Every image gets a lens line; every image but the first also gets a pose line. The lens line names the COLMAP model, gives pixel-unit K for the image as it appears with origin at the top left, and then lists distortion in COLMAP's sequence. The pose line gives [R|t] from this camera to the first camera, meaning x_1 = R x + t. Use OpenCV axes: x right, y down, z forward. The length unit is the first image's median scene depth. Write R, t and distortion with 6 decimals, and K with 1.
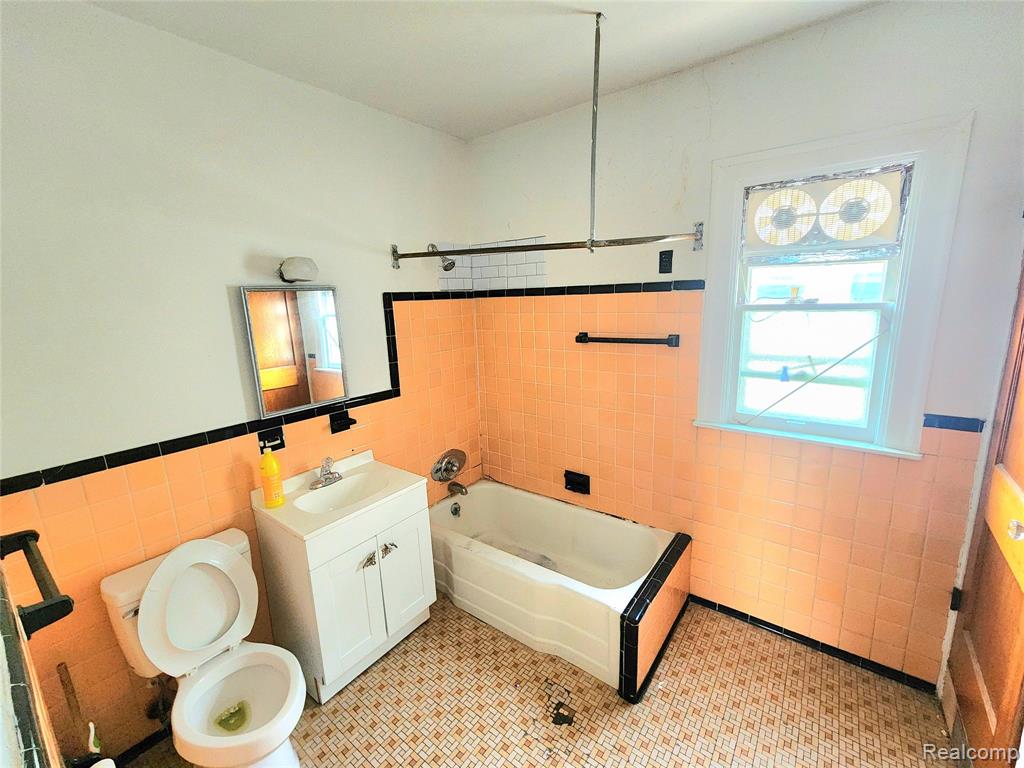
lens RADIAL K [[422.8, 0, 519.3], [0, 422.8, 378.7], [0, 0, 1]] dist [0.003041, -0.003238]
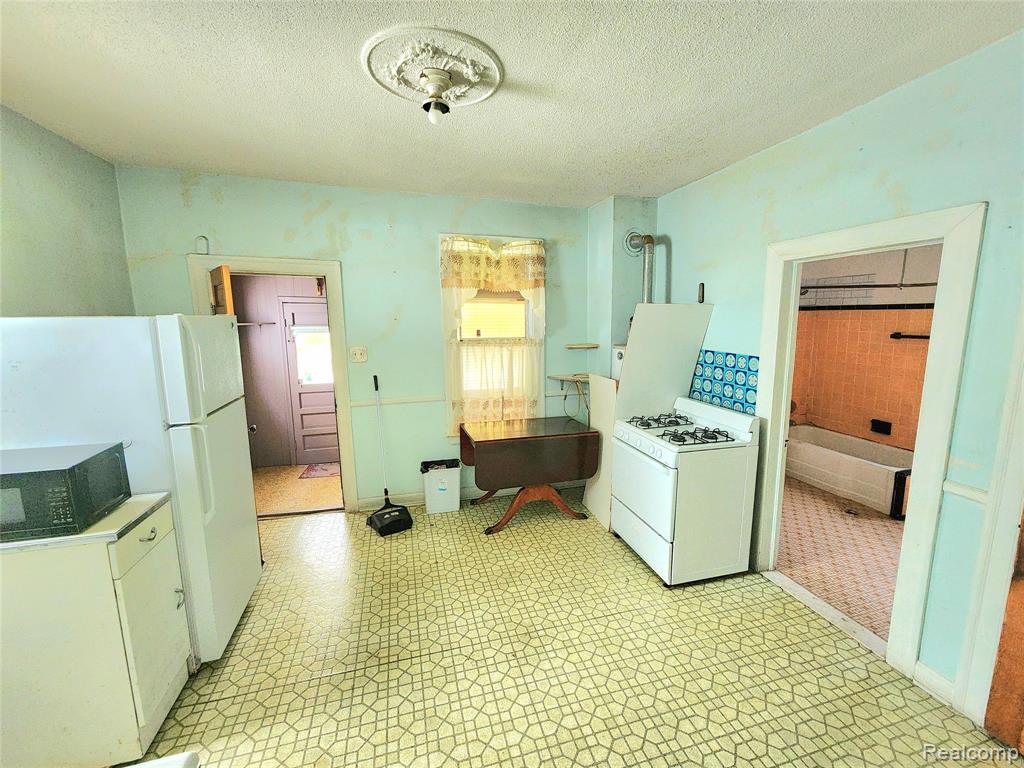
lens RADIAL K [[422.8, 0, 519.3], [0, 422.8, 378.7], [0, 0, 1]] dist [0.003041, -0.003238]
pose [[0.800549, 0.113384, -0.588443, -0.038977], [-0.129812, 0.991434, 0.014432, 0.238853], [0.585038, 0.064833, 0.808410, -1.188892]]
